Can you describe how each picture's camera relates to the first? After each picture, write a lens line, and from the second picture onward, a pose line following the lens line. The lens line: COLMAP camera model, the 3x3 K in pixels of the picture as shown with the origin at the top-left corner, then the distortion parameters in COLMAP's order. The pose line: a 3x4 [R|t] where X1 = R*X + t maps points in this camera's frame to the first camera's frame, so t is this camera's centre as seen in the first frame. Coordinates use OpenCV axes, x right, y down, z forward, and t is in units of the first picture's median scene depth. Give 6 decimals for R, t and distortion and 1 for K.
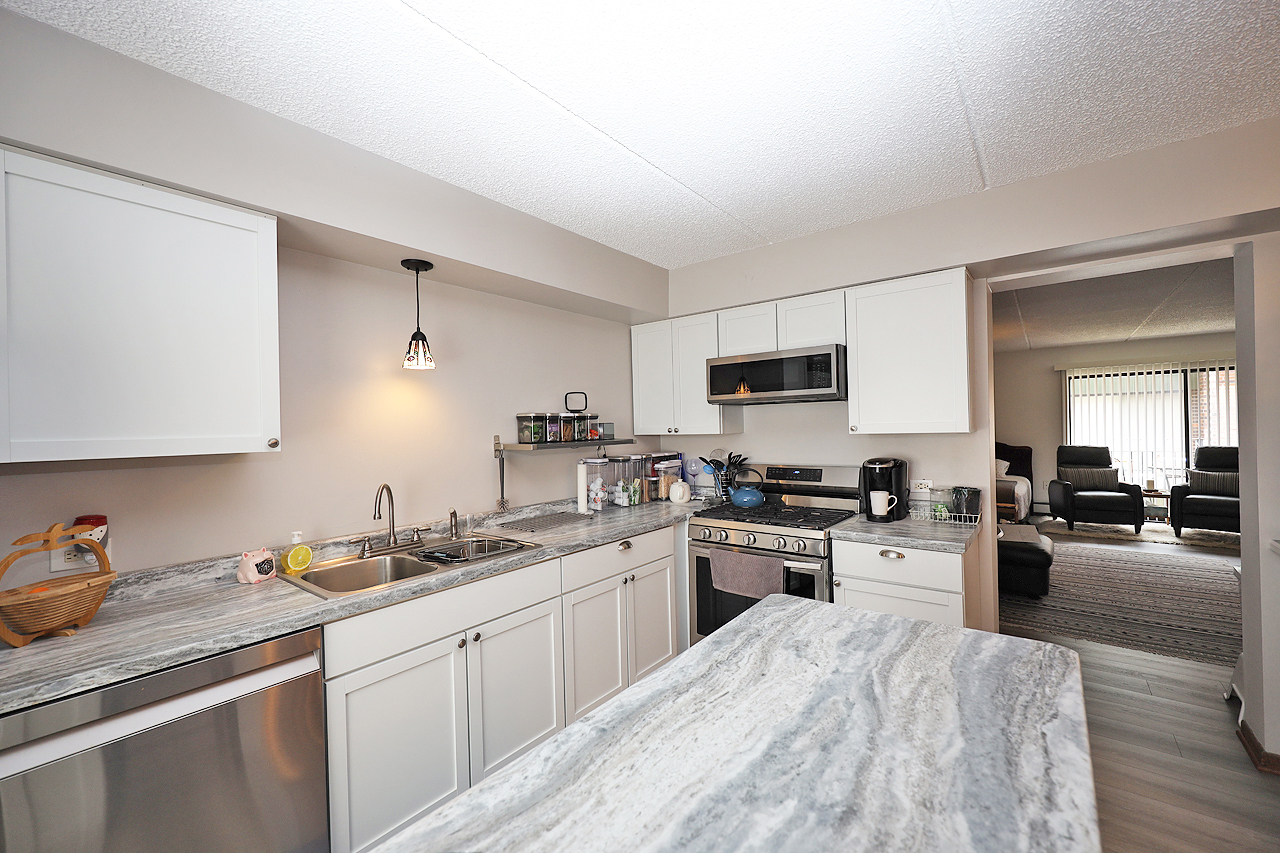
lens RADIAL K [[507.5, 0, 638.5], [0, 507.5, 426.5], [0, 0, 1]] dist [0.000495, -0.000289]
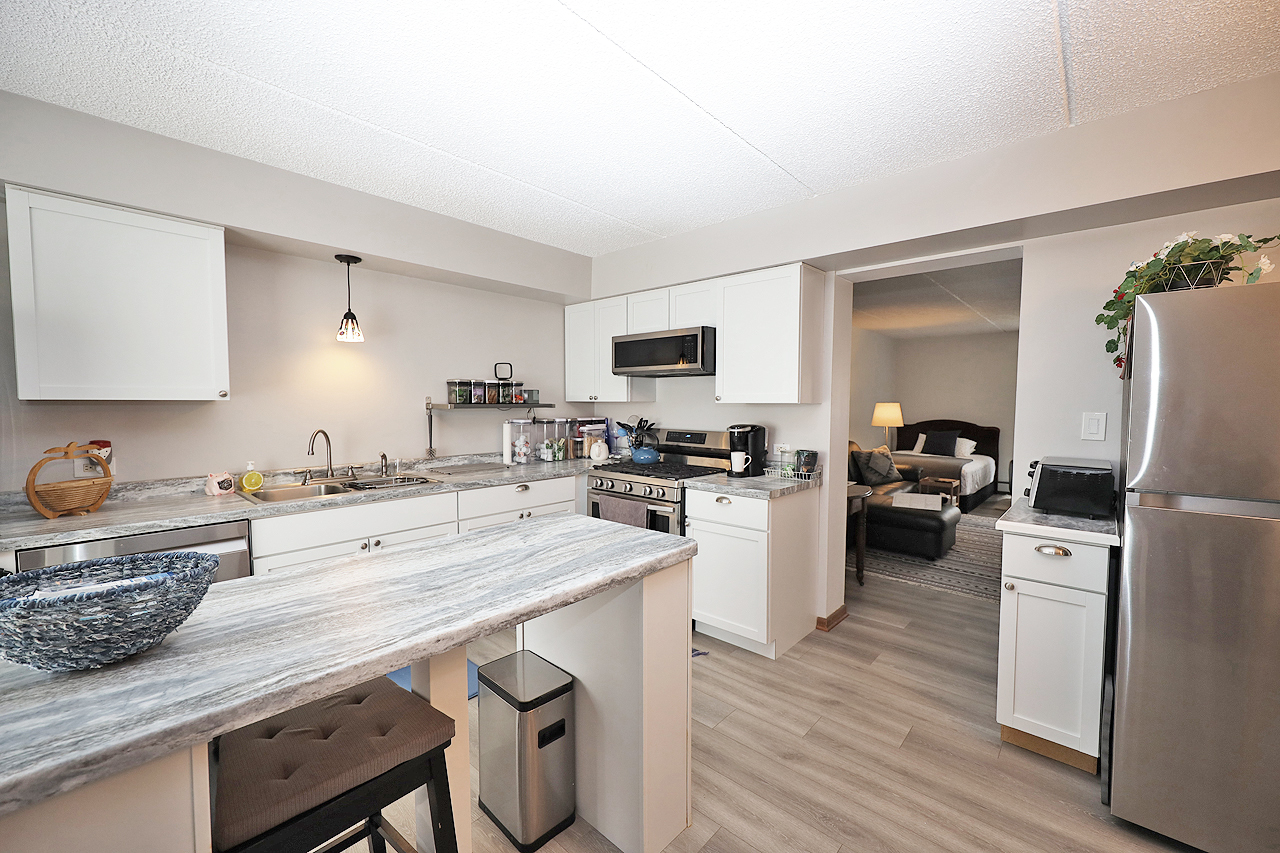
lens RADIAL K [[507.5, 0, 638.4], [0, 507.5, 426.6], [0, 0, 1]] dist [0.000495, -0.000289]
pose [[0.997502, 0.029568, -0.064149, 0.452665], [-0.026266, 0.998316, 0.051715, 0.018939], [0.065571, -0.049901, 0.996599, -0.281793]]
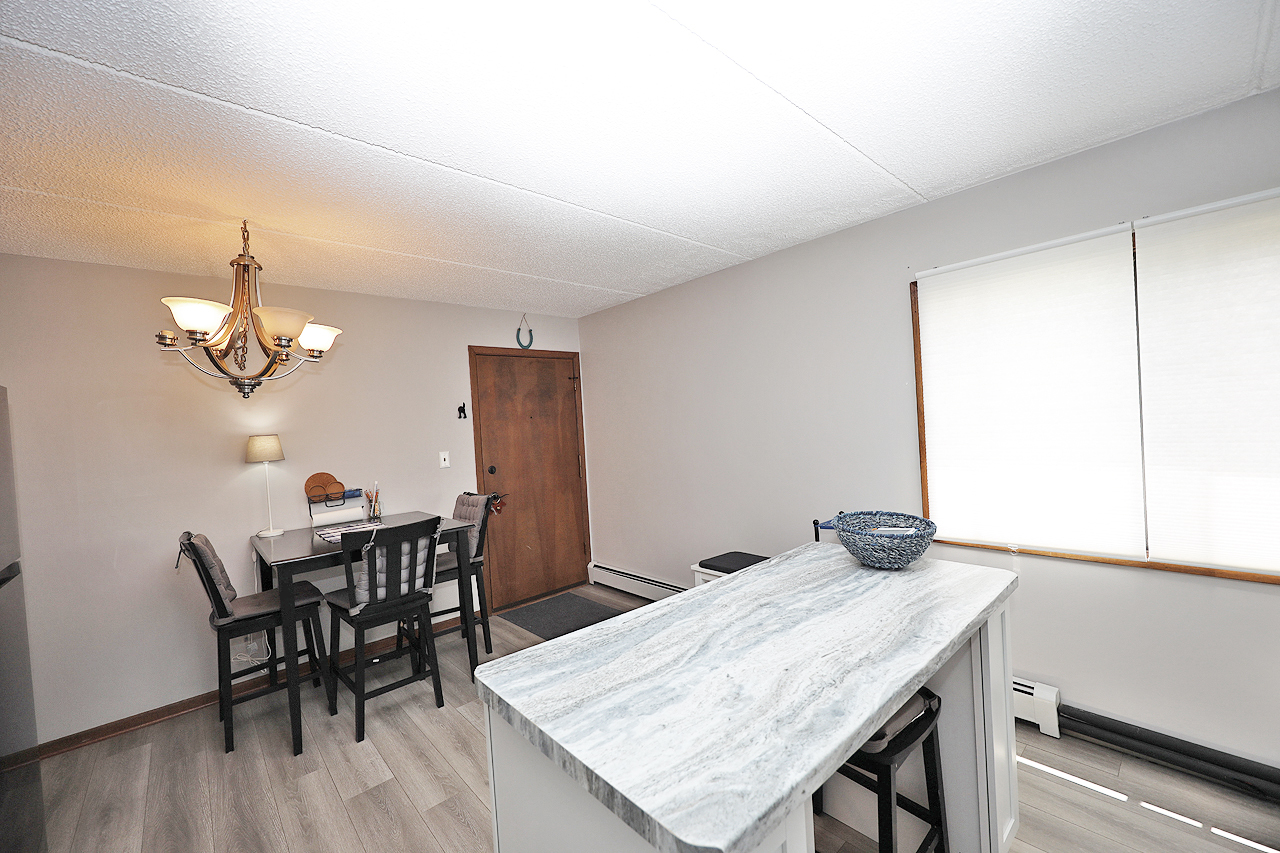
lens RADIAL K [[507.5, 0, 640.7], [0, 507.5, 431.5], [0, 0, 1]] dist [0.000495, -0.000289]
pose [[-0.982968, 0.081910, 0.164517, 0.183893], [0.084387, 0.996400, 0.008112, -0.013264], [-0.163260, 0.021856, -0.986341, 1.152077]]
